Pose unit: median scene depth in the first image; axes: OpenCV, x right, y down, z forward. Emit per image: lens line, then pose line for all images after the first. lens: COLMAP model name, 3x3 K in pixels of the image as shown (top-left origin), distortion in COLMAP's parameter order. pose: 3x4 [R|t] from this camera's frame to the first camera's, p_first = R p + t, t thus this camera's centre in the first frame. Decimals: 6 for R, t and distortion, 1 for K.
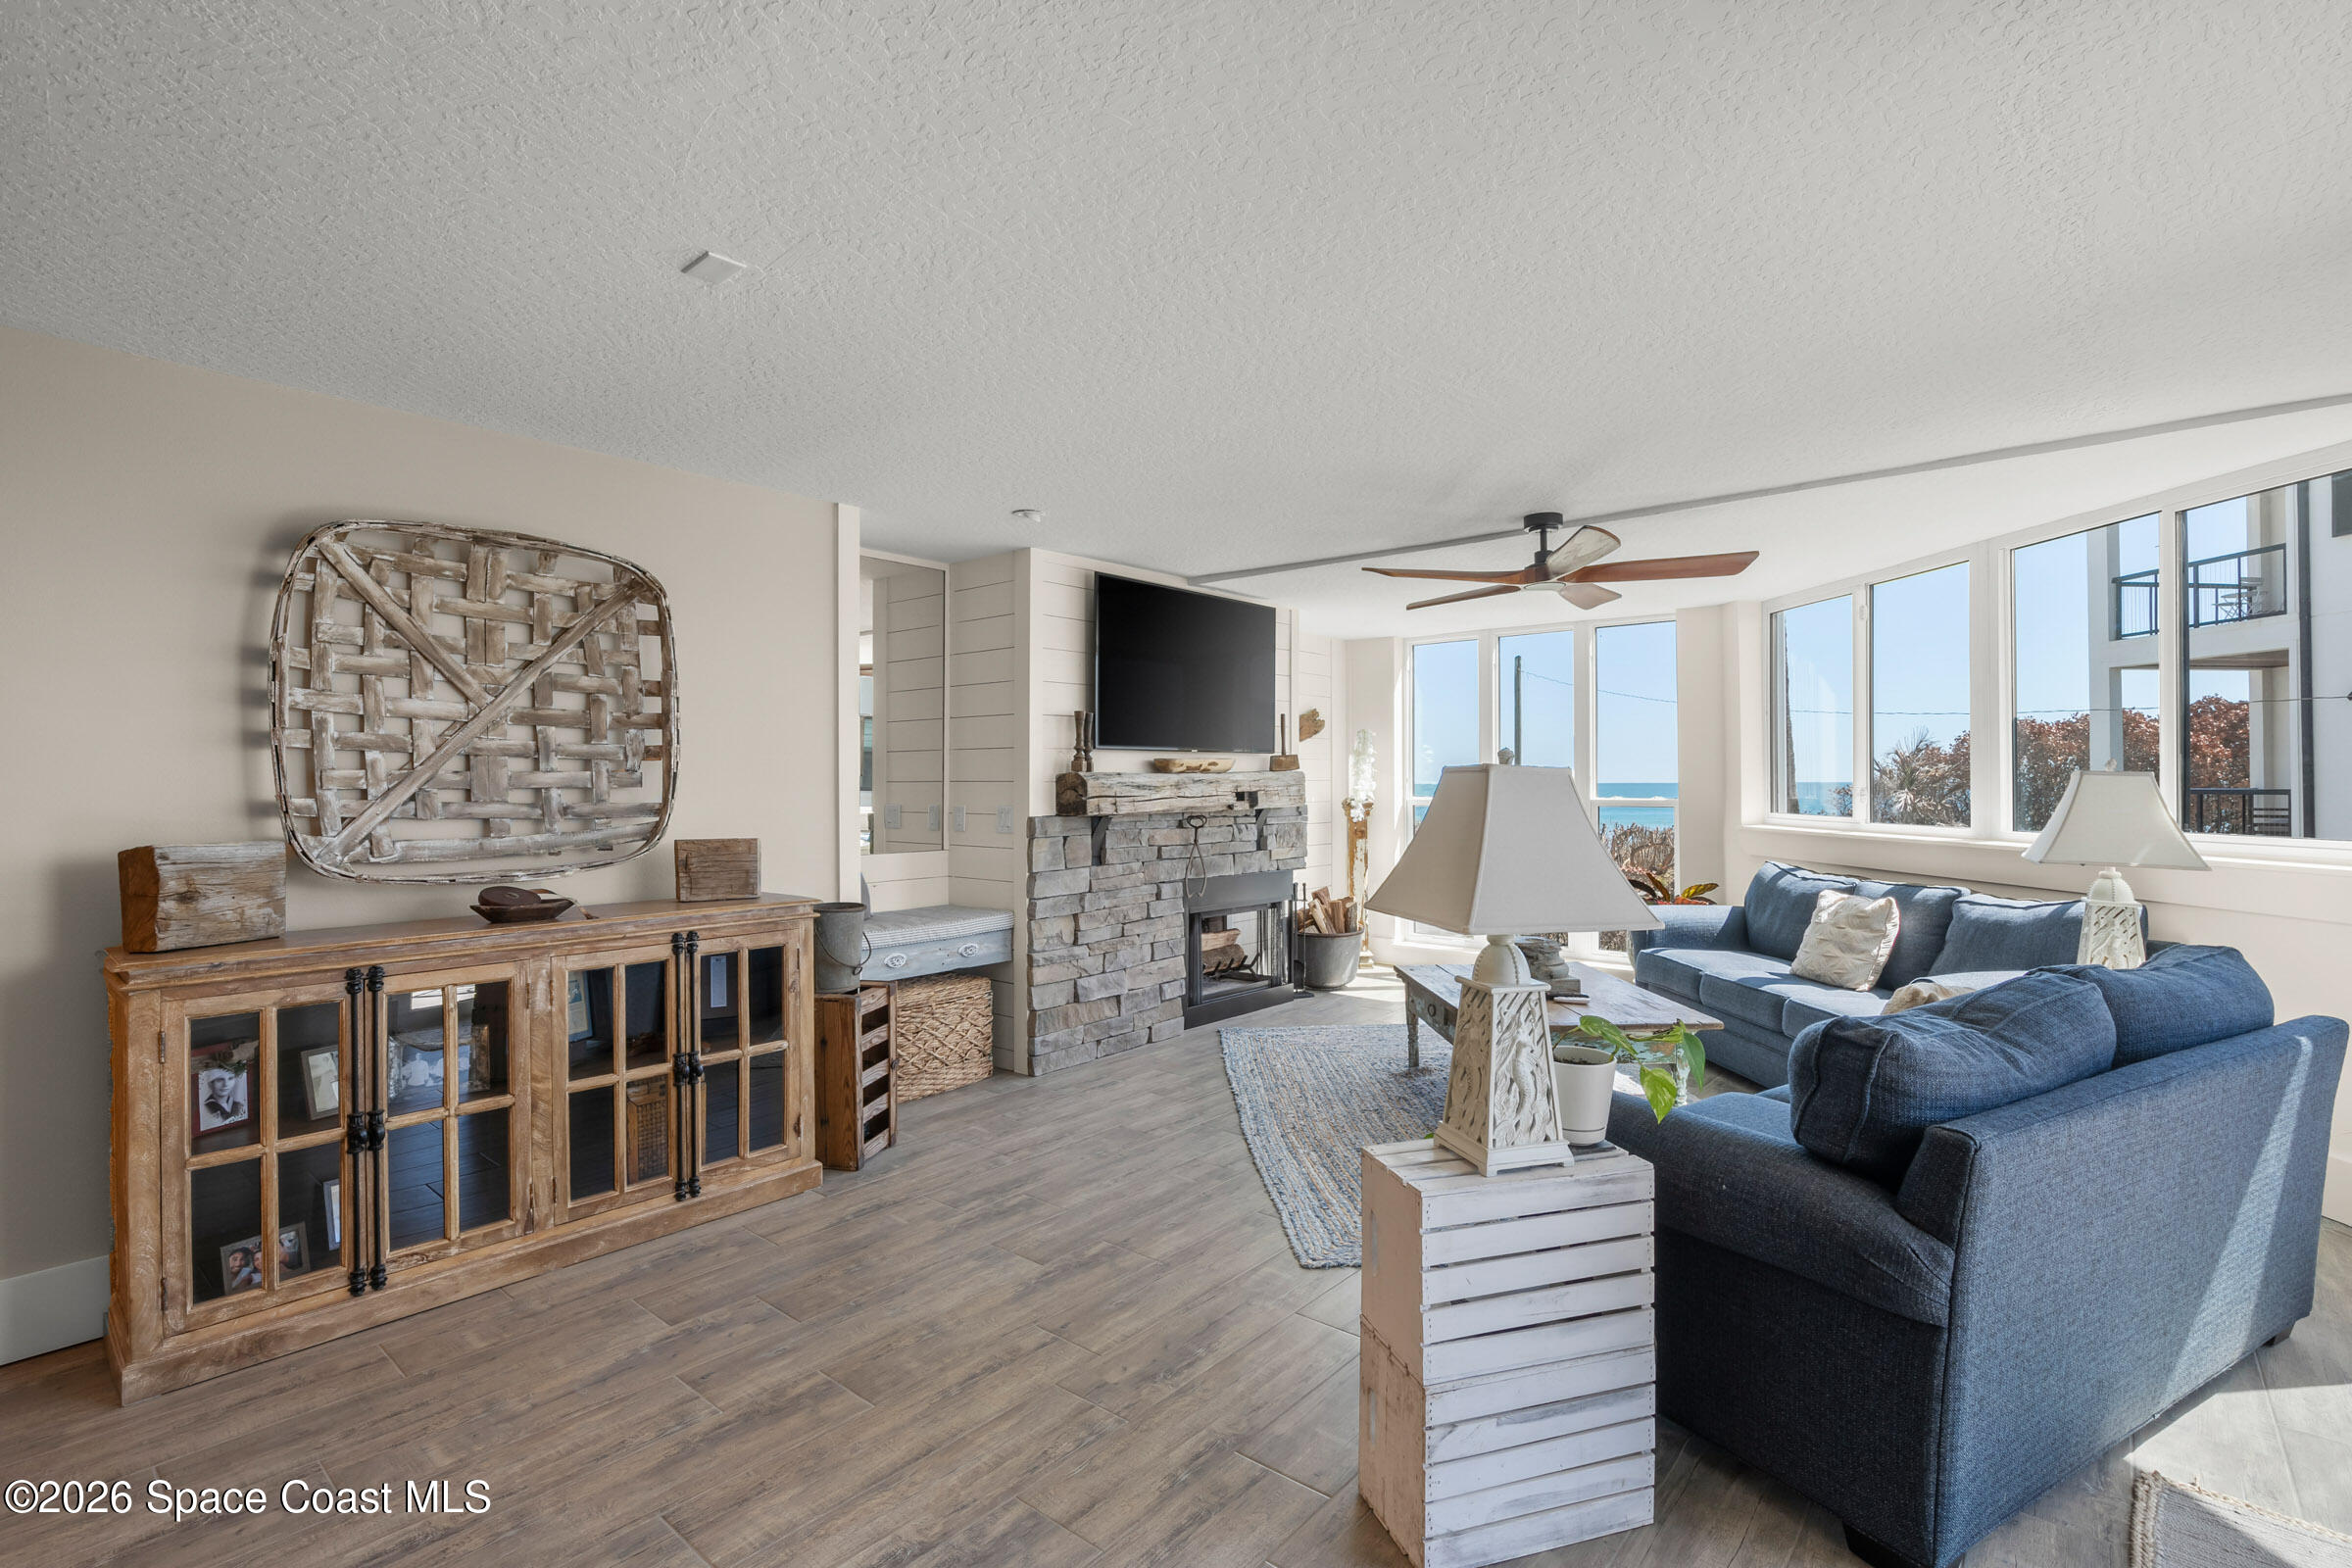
lens RADIAL K [[1086.3, 0, 1186.8], [0, 1086.3, 776.2], [0, 0, 1]] dist [-0.014157, 0.004399]
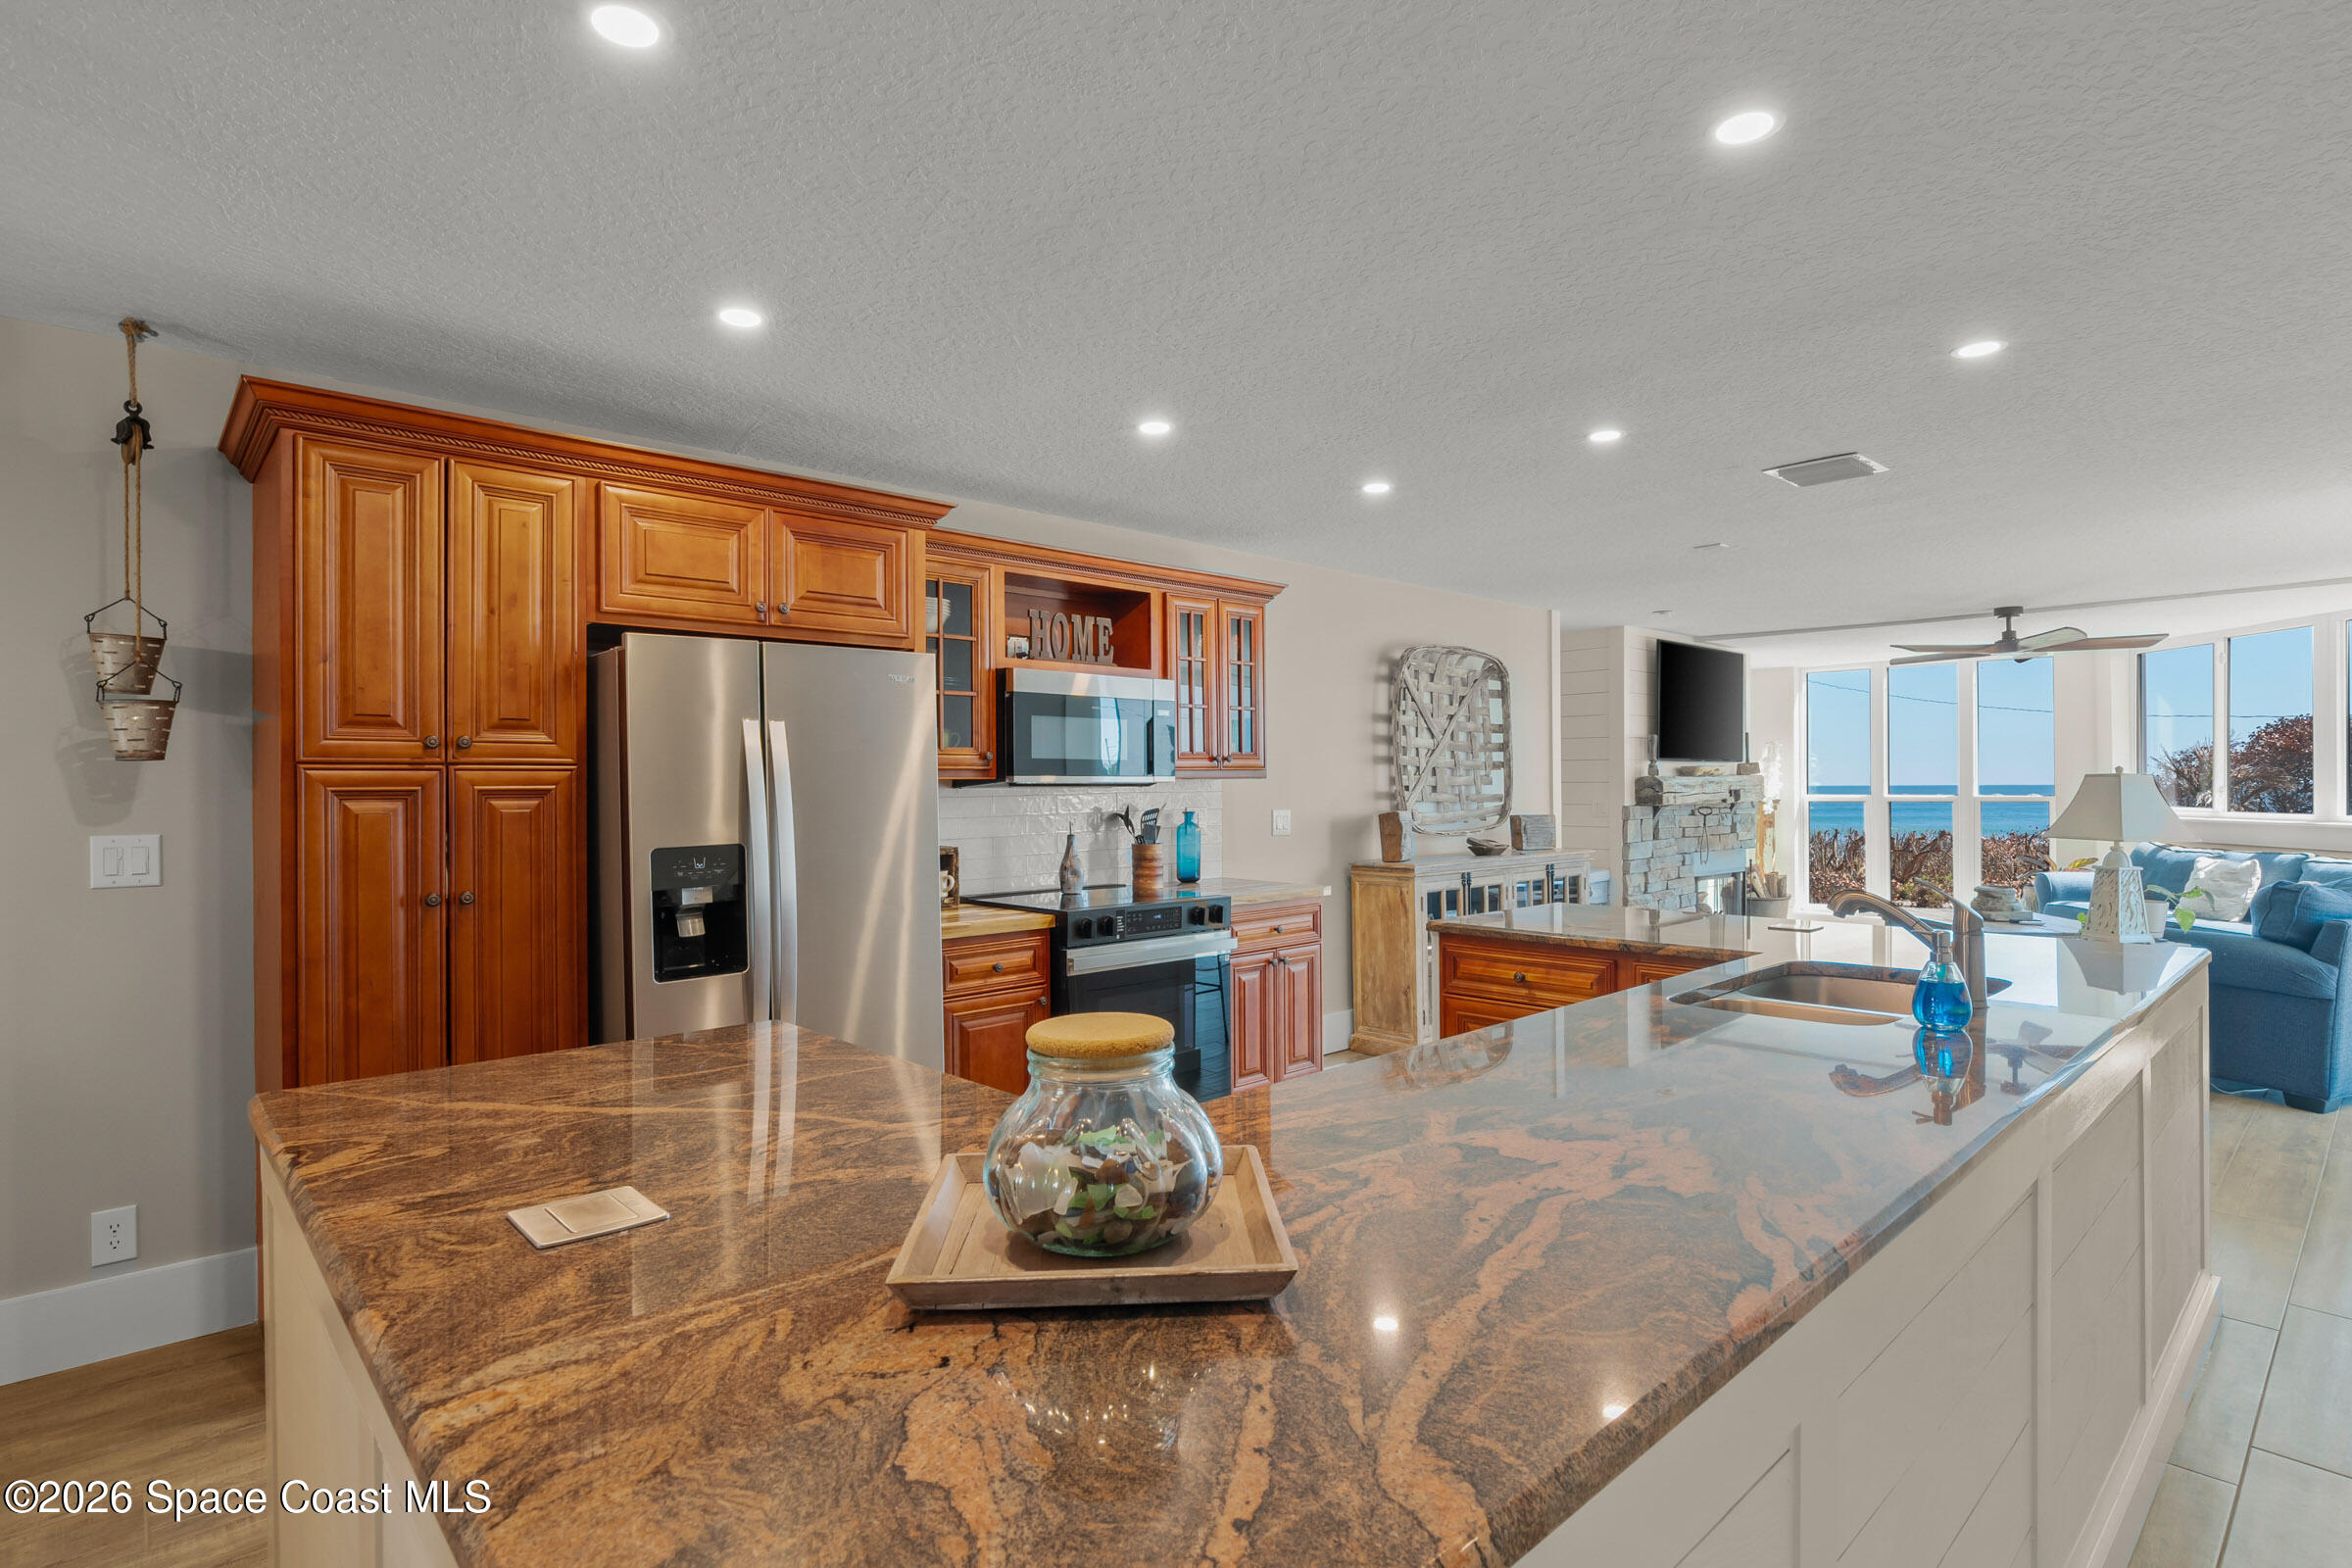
lens RADIAL K [[1171.4, 0, 1203.2], [0, 1171.4, 782.6], [0, 0, 1]] dist [-0.002929, 0.000297]
pose [[0.994367, -0.000557, -0.105988, -0.547581], [0.000854, 0.999996, 0.002760, 0.000361], [0.105987, -0.002834, 0.994364, -0.667189]]
